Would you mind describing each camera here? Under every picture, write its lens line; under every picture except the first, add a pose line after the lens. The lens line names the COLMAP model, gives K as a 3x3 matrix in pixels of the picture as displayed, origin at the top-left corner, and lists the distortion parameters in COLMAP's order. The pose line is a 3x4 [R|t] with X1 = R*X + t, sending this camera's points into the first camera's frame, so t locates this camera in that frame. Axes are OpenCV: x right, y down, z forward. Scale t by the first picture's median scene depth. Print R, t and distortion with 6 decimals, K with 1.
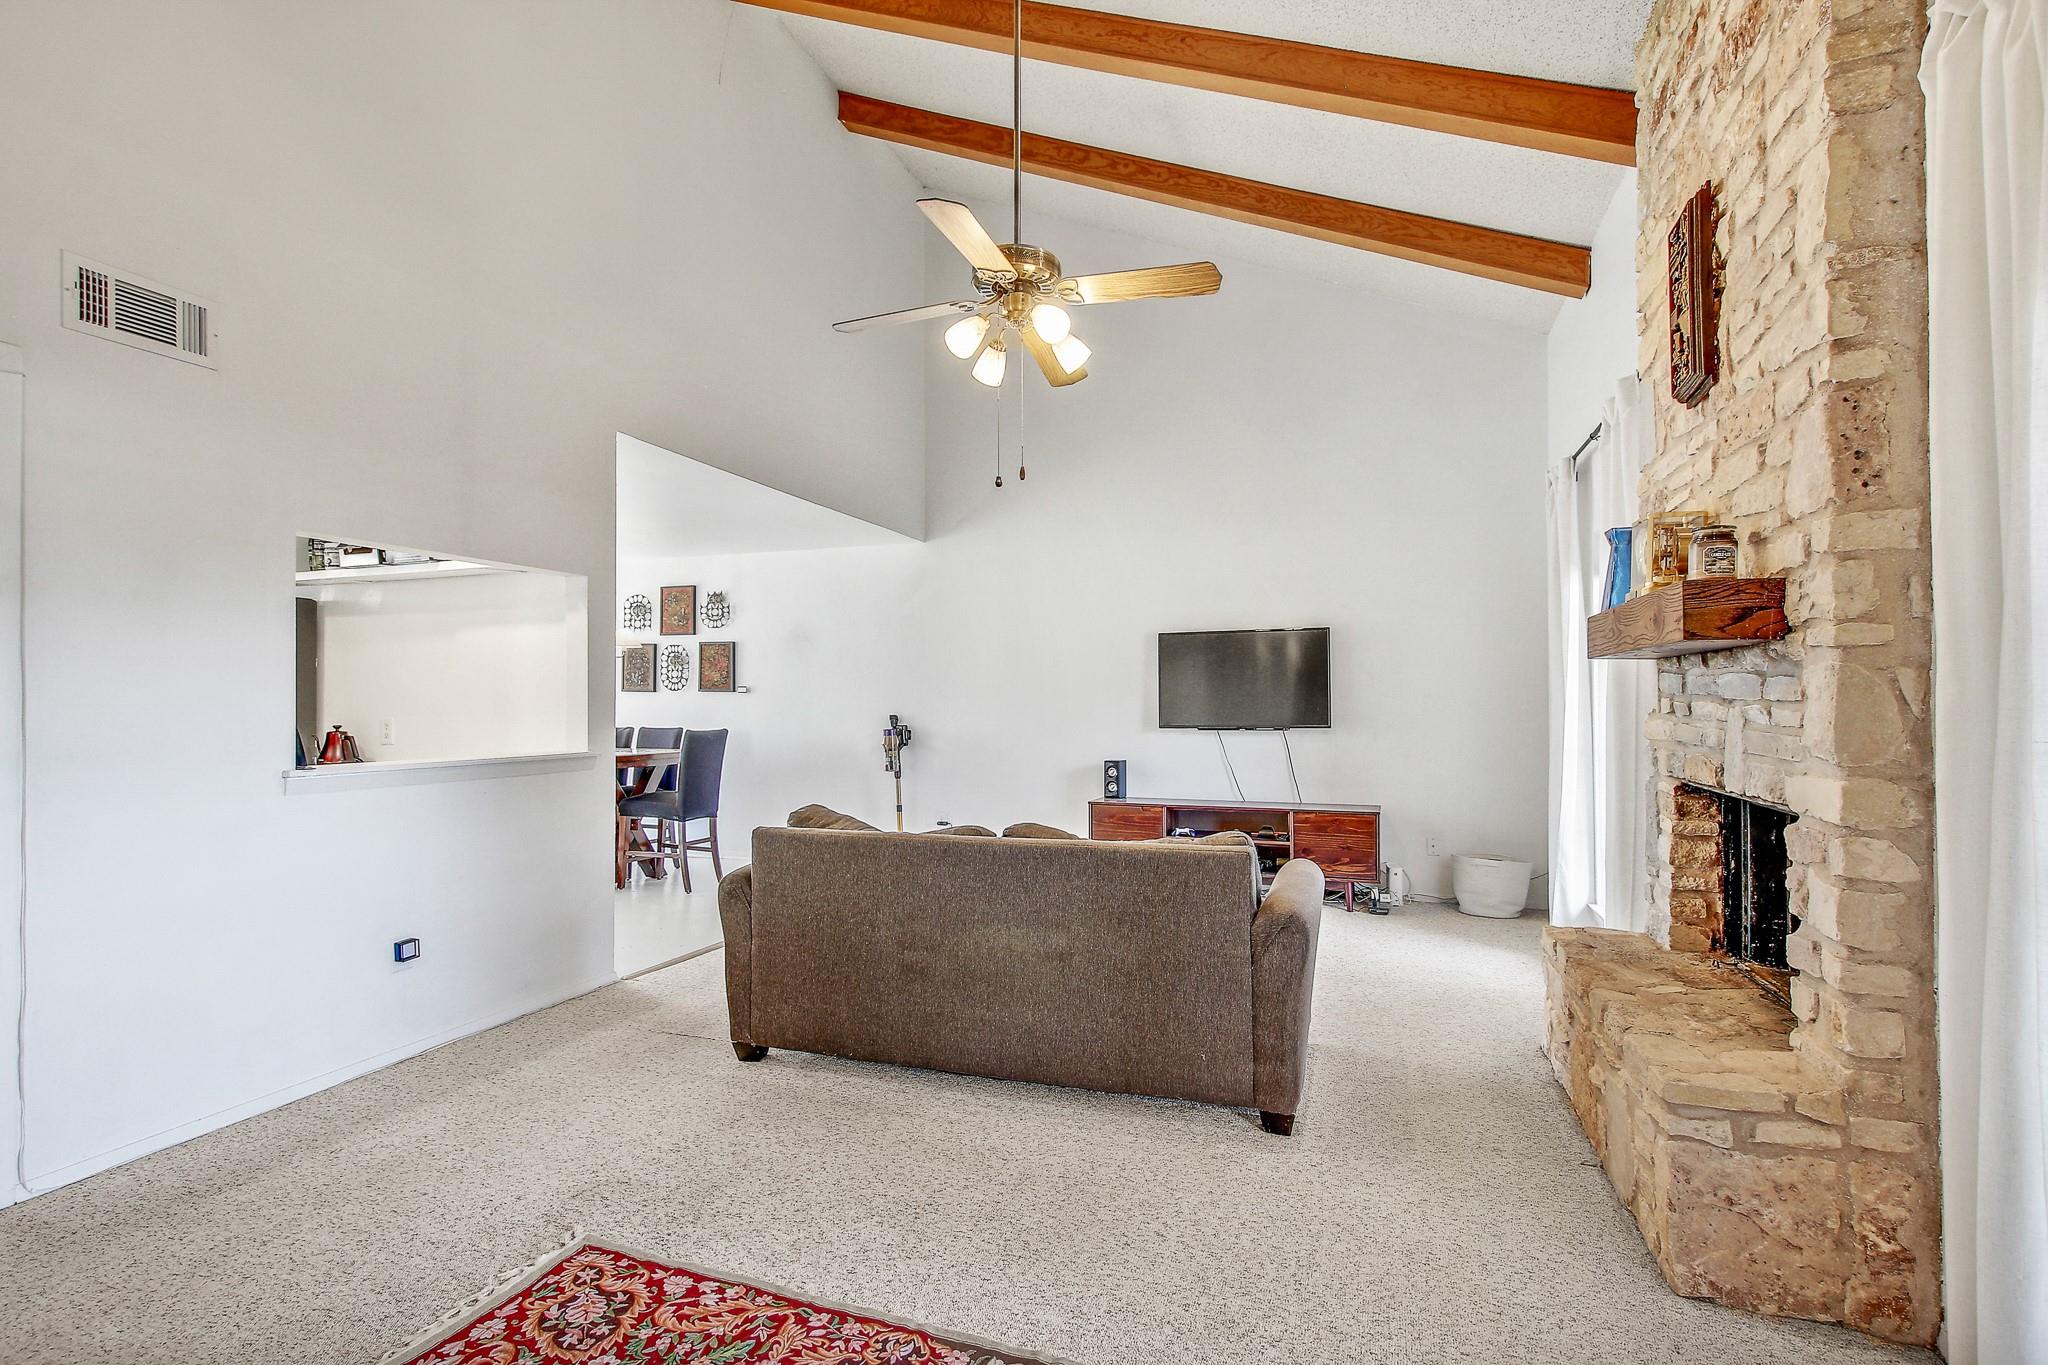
lens RADIAL K [[942.3, 0, 1008.5], [0, 942.3, 696.5], [0, 0, 1]] dist [-0.028678, 0.003092]
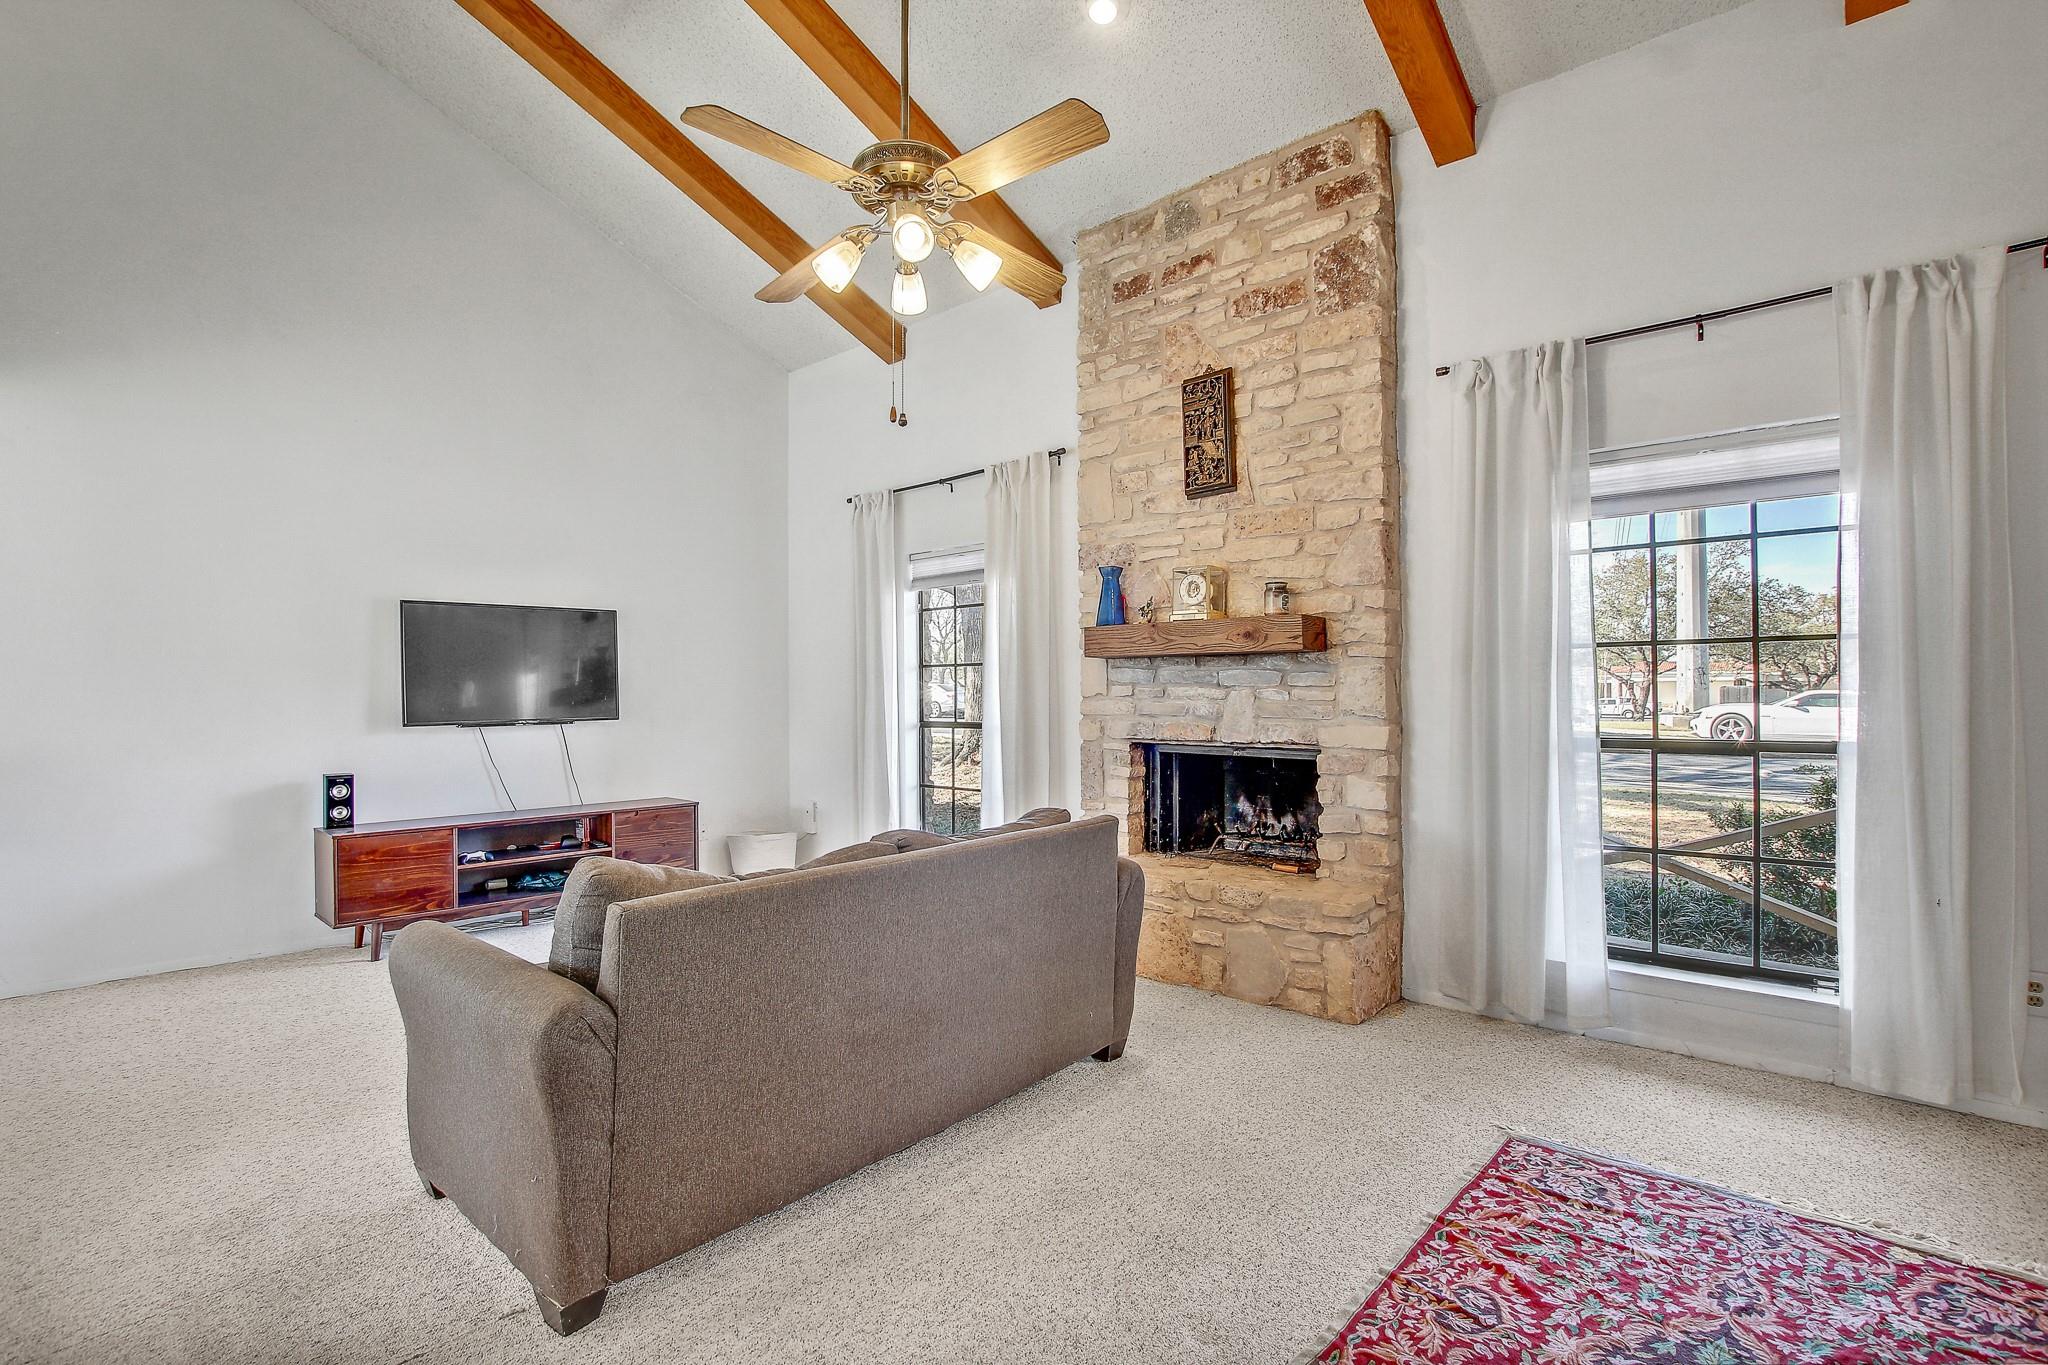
lens RADIAL K [[942.3, 0, 1020.1], [0, 942.3, 686.2], [0, 0, 1]] dist [-0.028678, 0.003092]
pose [[0.366782, 0.006570, 0.930284, -0.759158], [-0.002707, 0.999978, -0.005994, 0.012259], [-0.930303, -0.000320, 0.366791, 0.615740]]
